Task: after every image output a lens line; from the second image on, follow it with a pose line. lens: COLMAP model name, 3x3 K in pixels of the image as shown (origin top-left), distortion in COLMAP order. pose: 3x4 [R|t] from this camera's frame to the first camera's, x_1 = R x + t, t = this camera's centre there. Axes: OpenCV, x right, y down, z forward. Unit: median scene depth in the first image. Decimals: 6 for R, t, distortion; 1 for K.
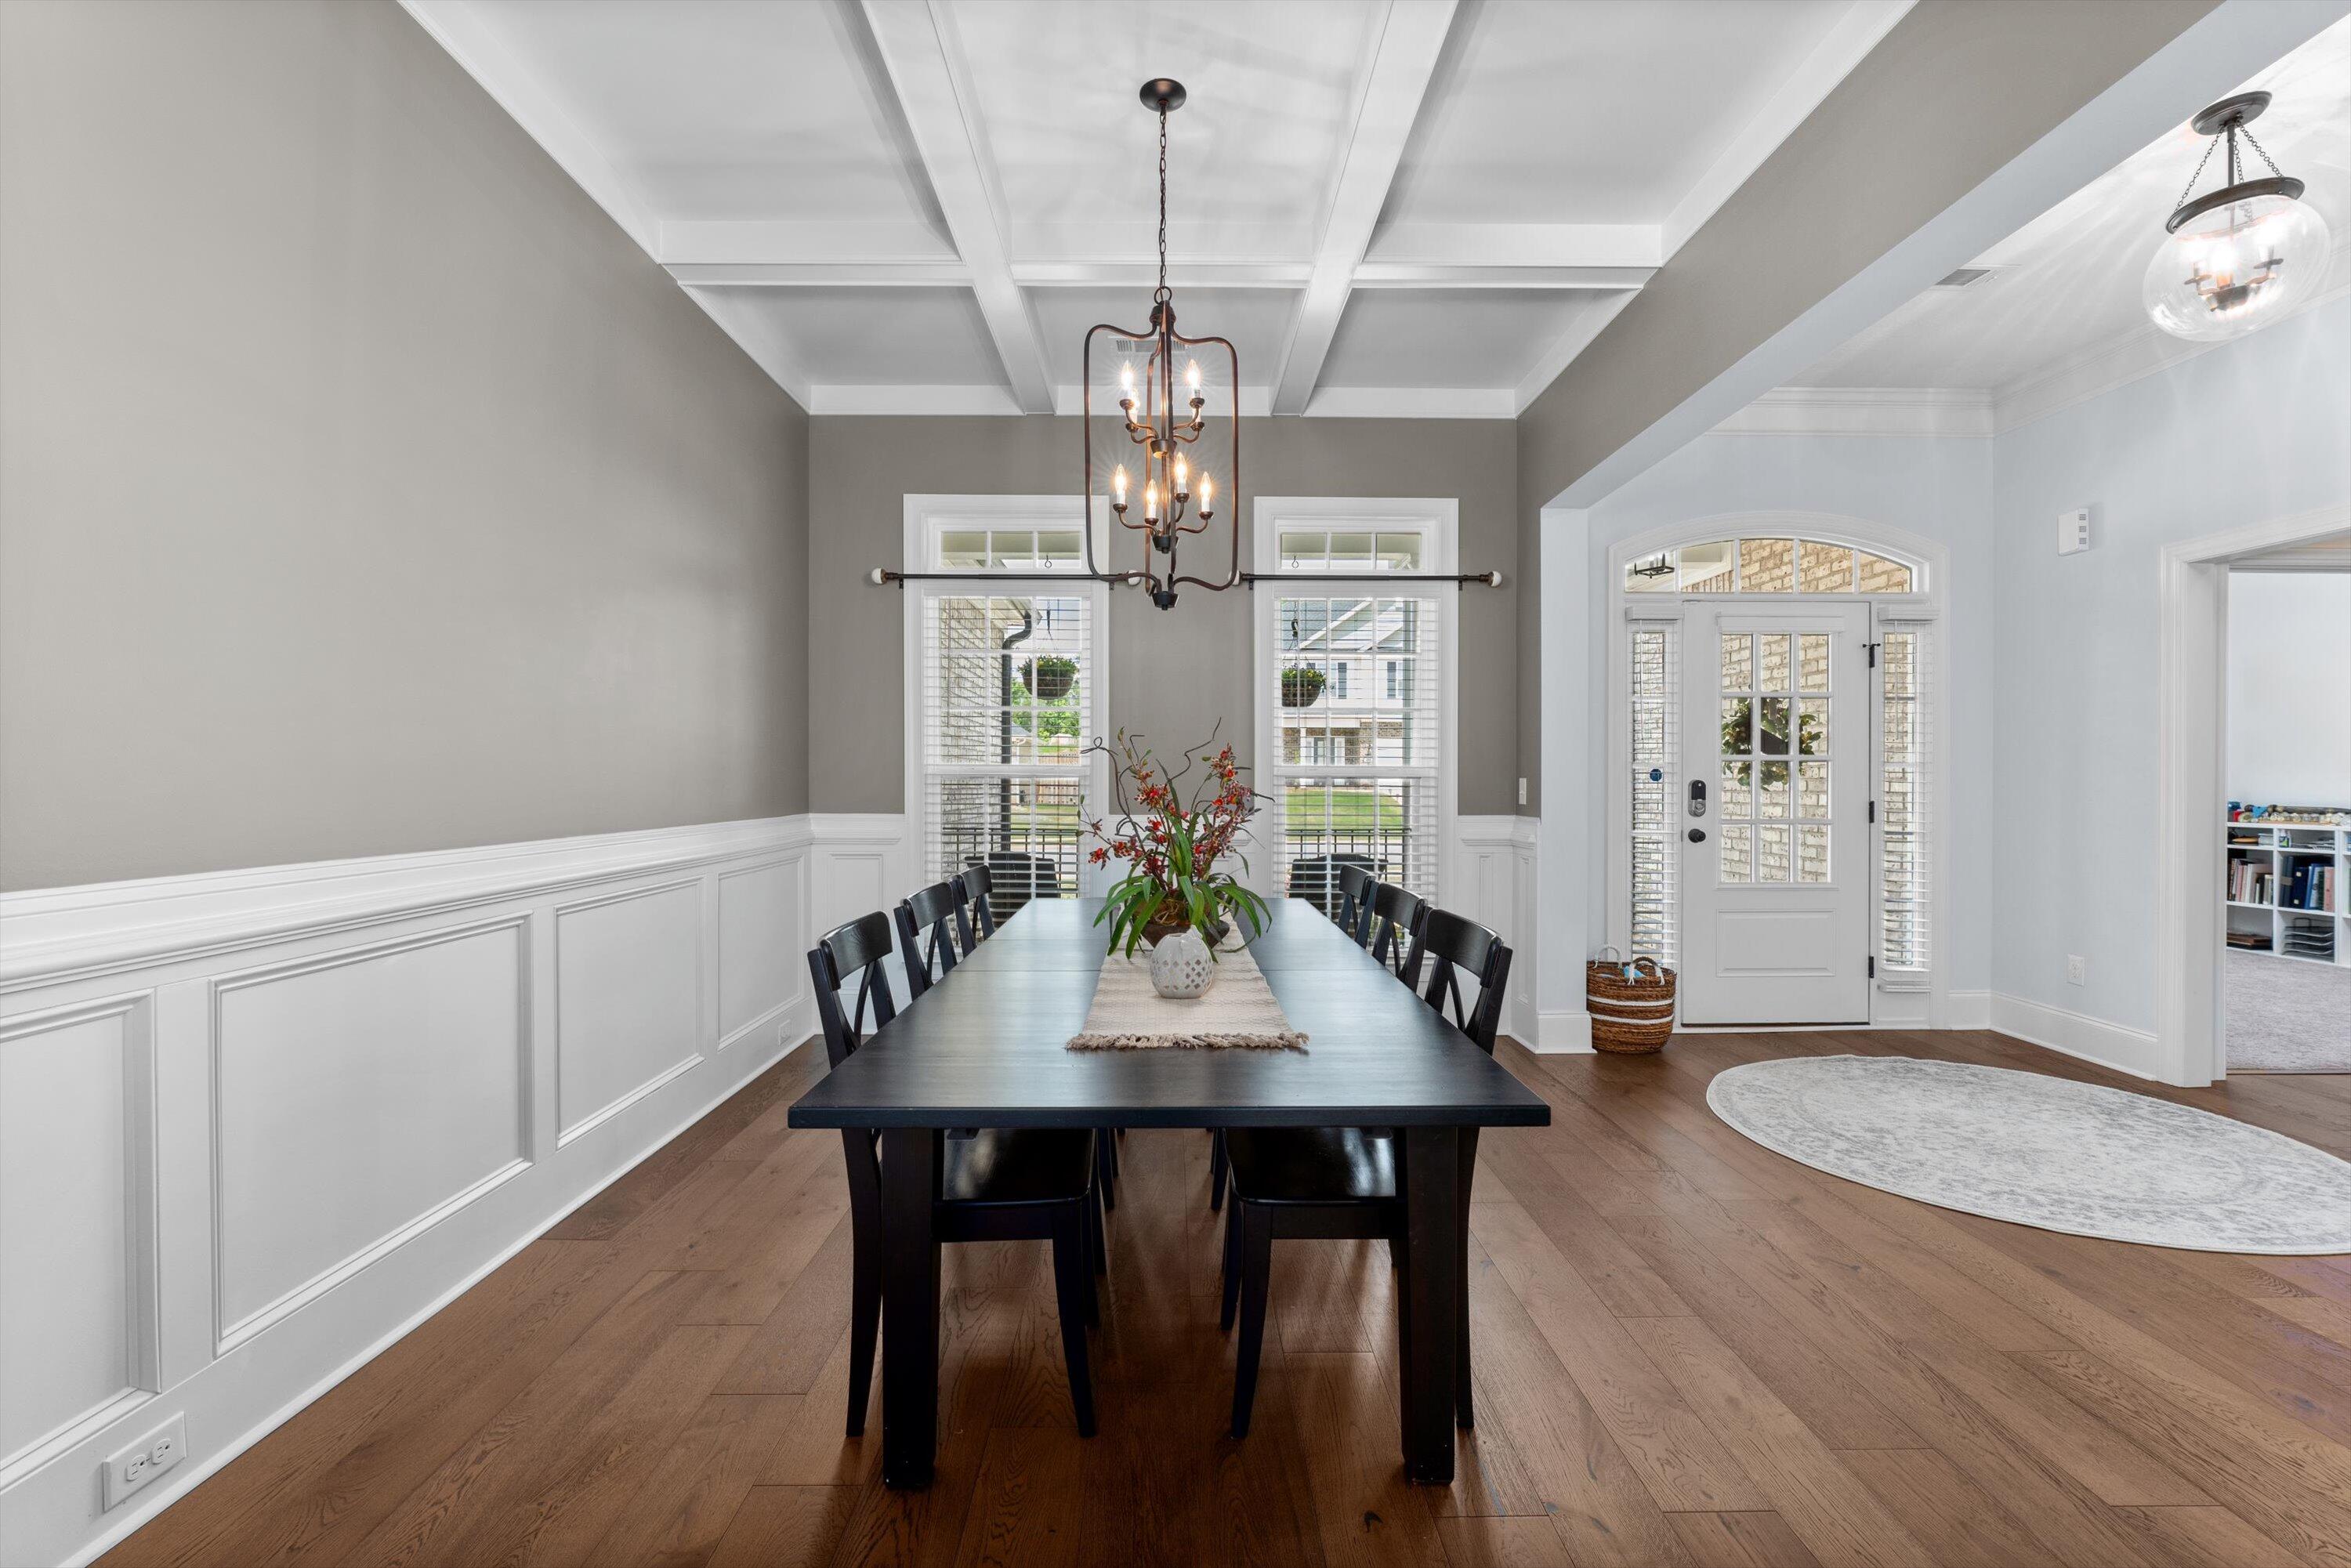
lens RADIAL K [[1006.0, 0, 1178.5], [0, 1006.0, 778.4], [0, 0, 1]] dist [-0.001513, -0.000228]
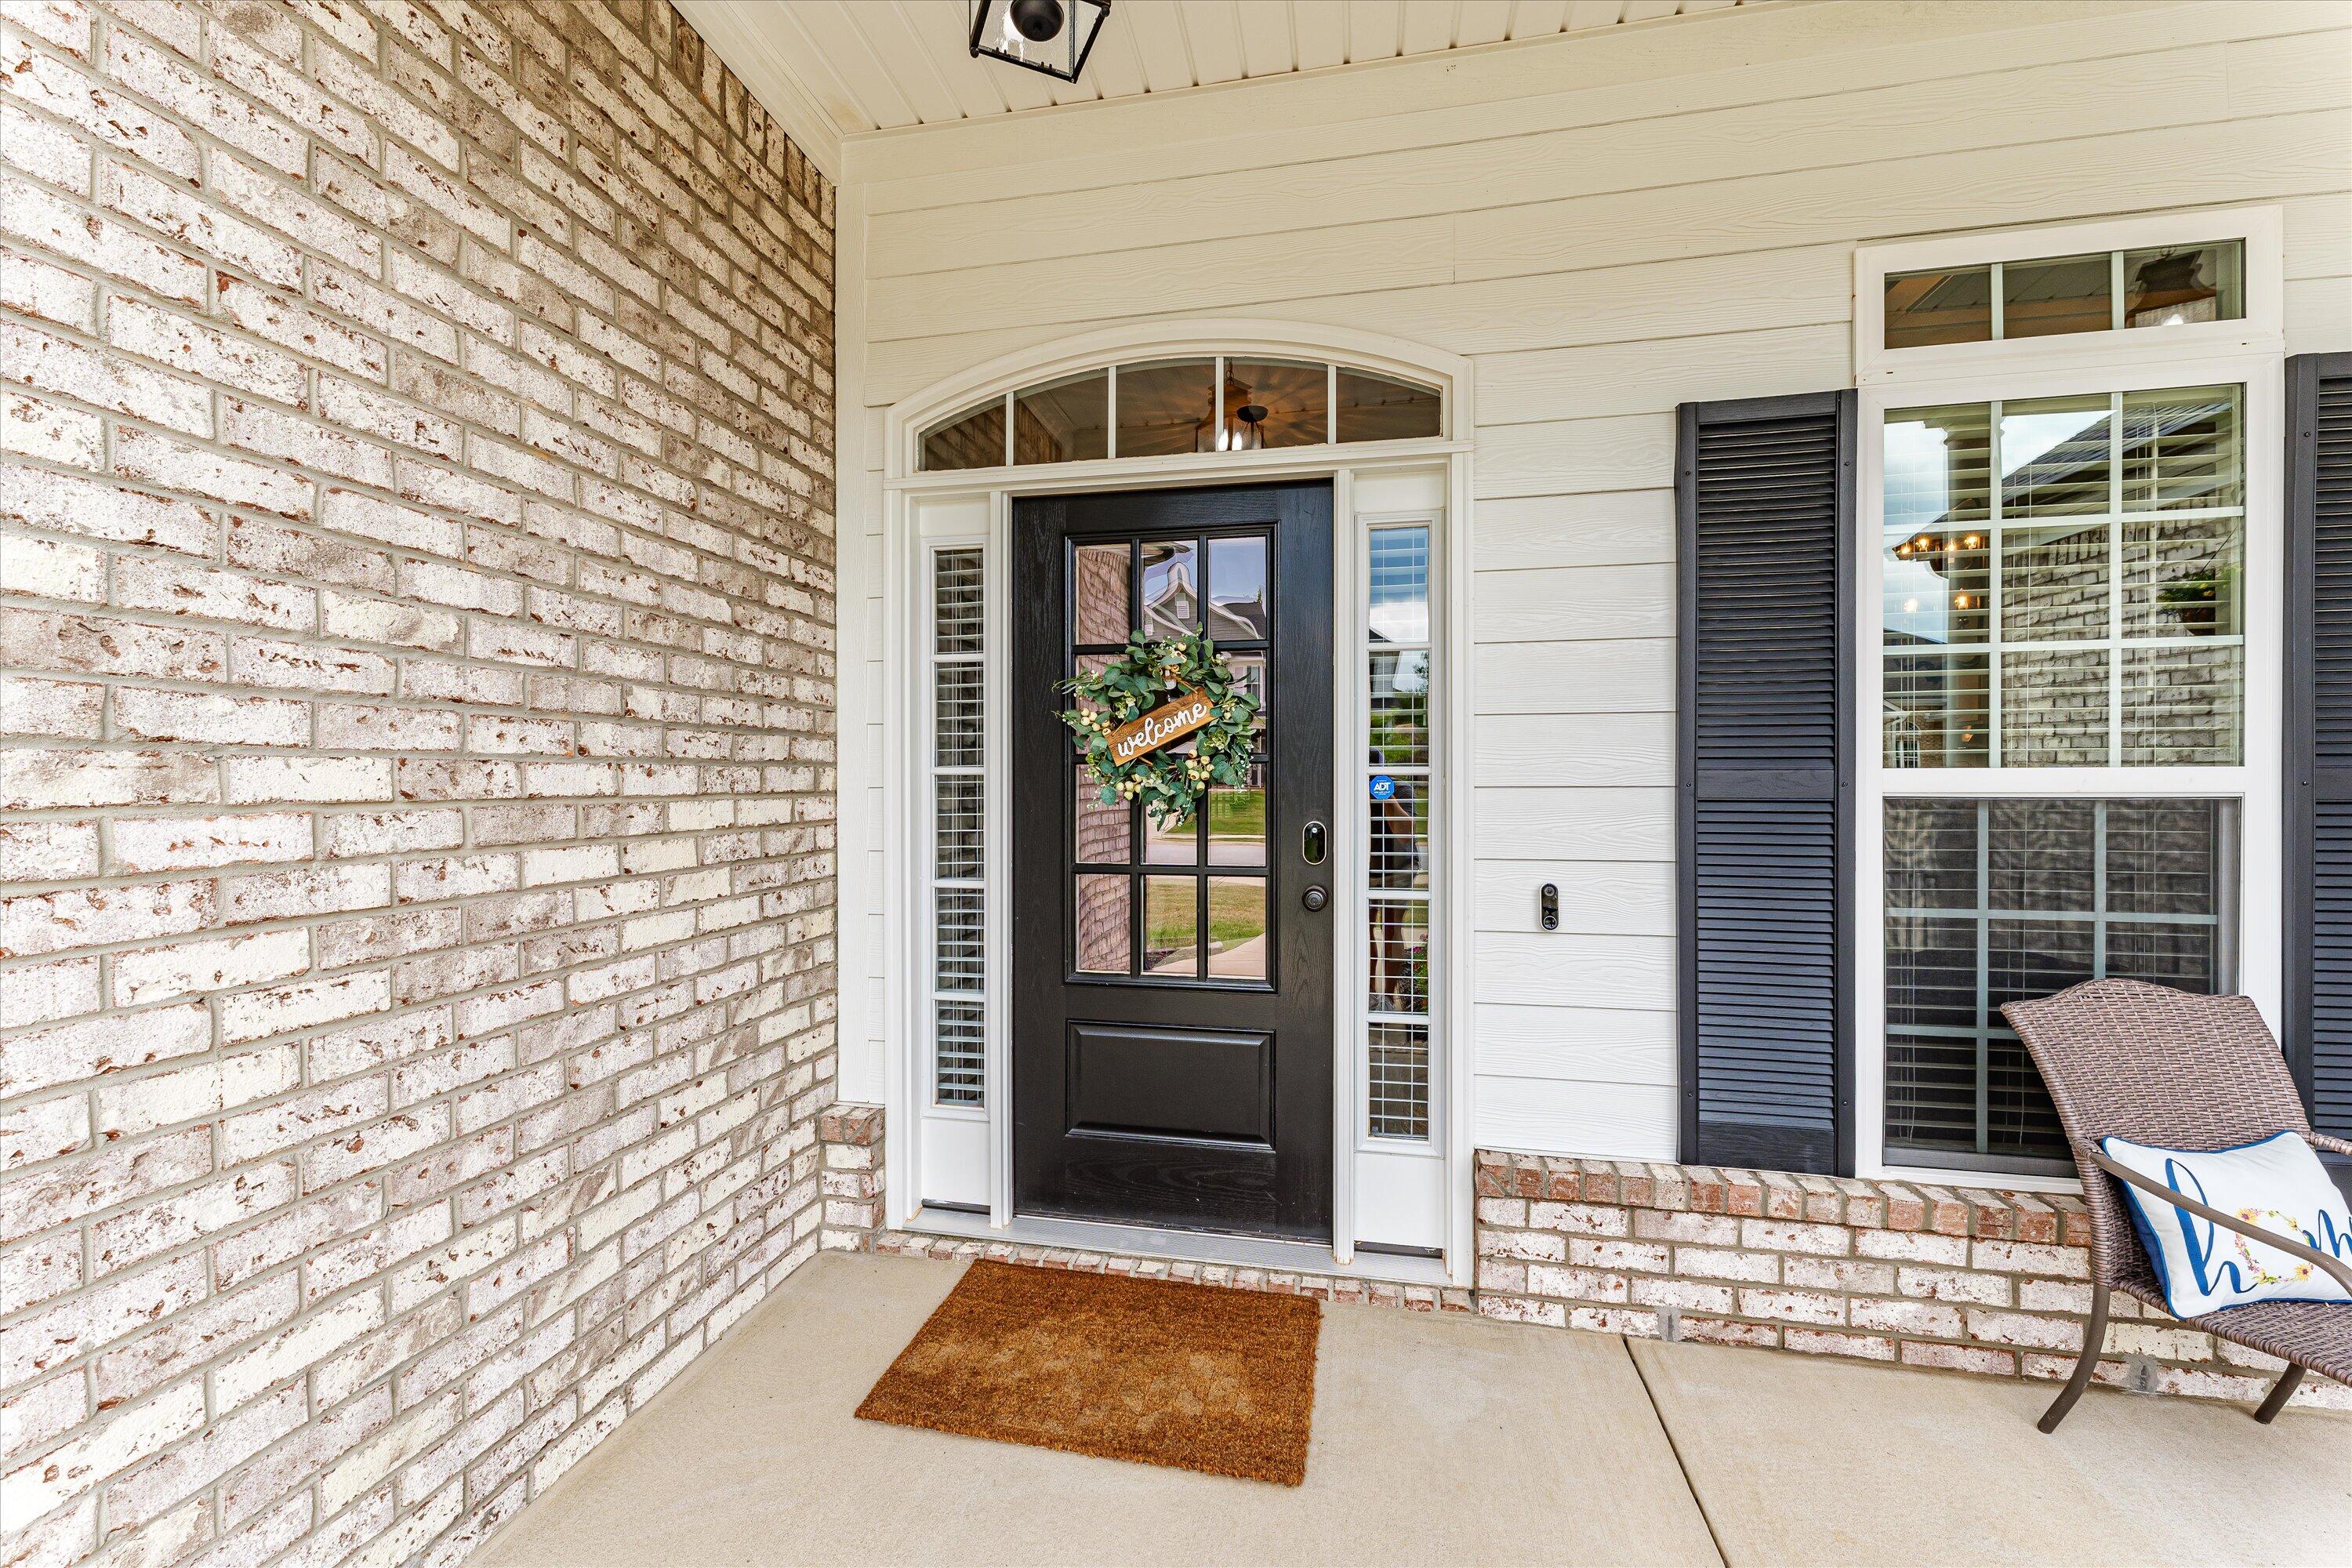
lens RADIAL K [[947.6, 0, 1181.8], [0, 947.6, 787.2], [0, 0, 1]] dist [0.000441, 0.000100]
pose [[-0.979925, -0.000837, 0.199363, 0.378607], [0.000831, 0.999965, 0.008283, -0.005464], [-0.199363, 0.008283, -0.979891, 1.213002]]
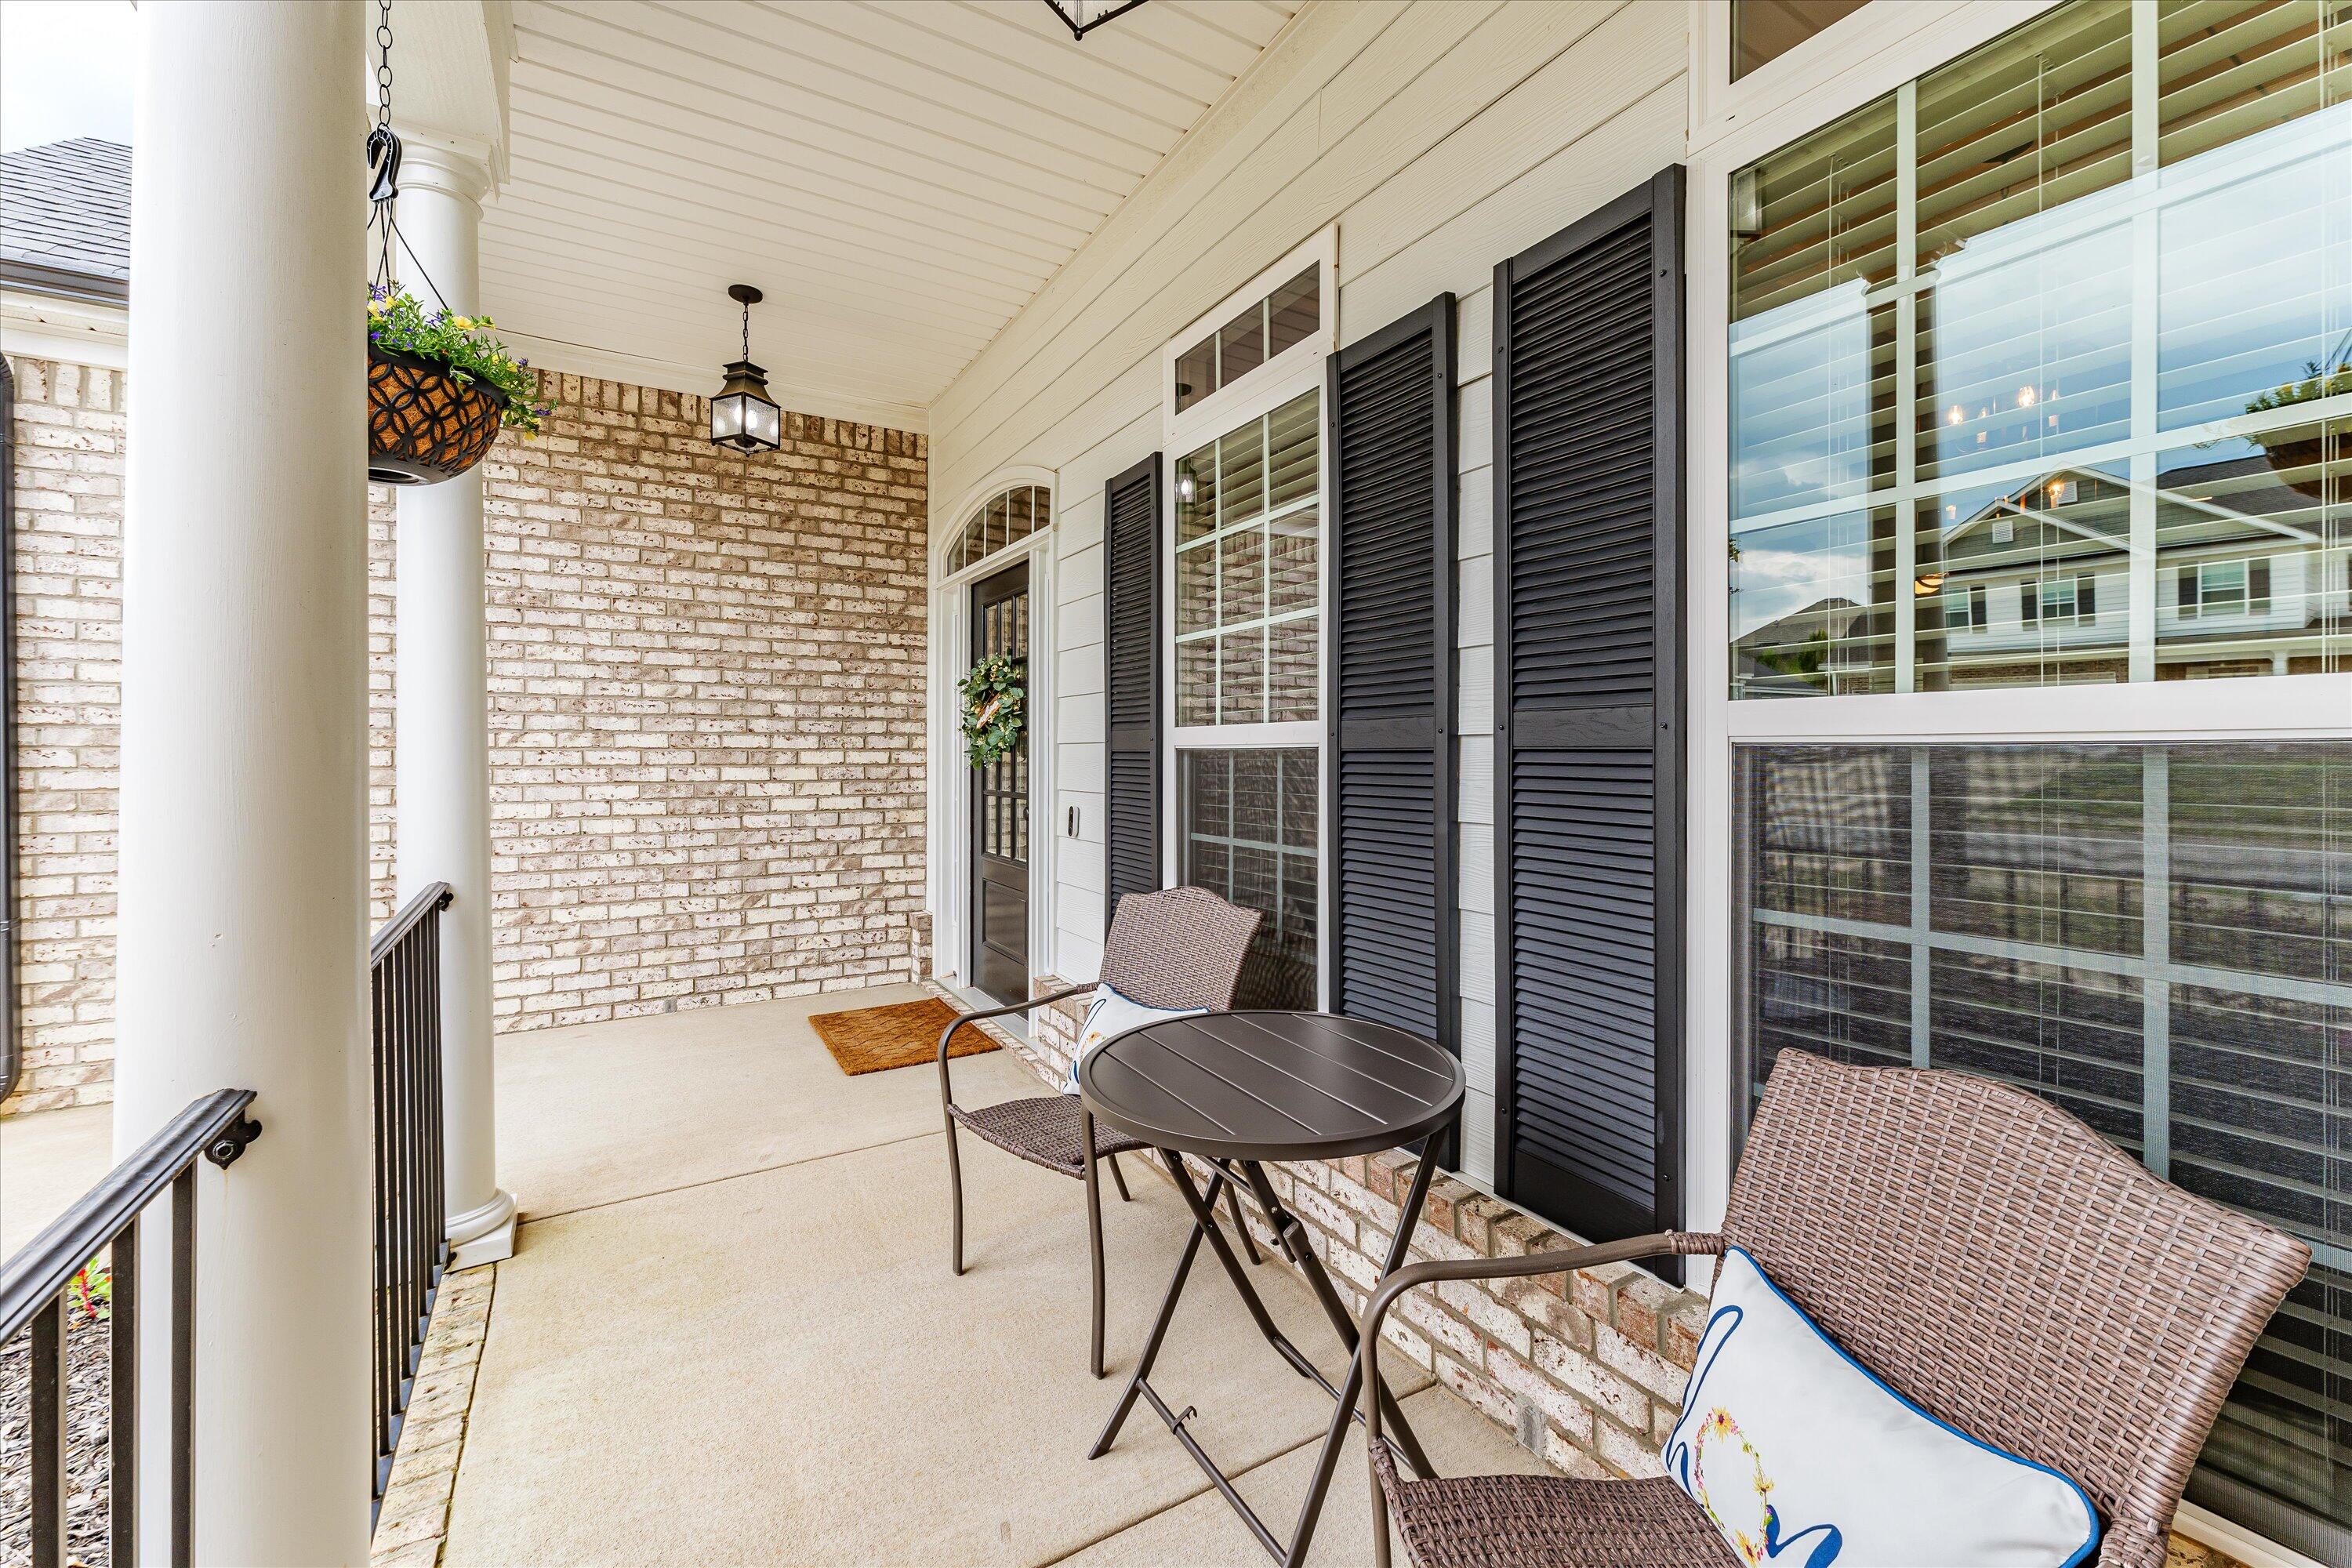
lens RADIAL K [[944.7, 0, 1172.7], [0, 944.7, 757.9], [0, 0, 1]] dist [0.000880, -0.000054]
pose [[-0.493643, -0.004131, 0.869655, -0.221328], [-0.000661, 0.999990, 0.004375, 0.004304], [-0.869664, 0.001585, -0.493641, 1.038645]]
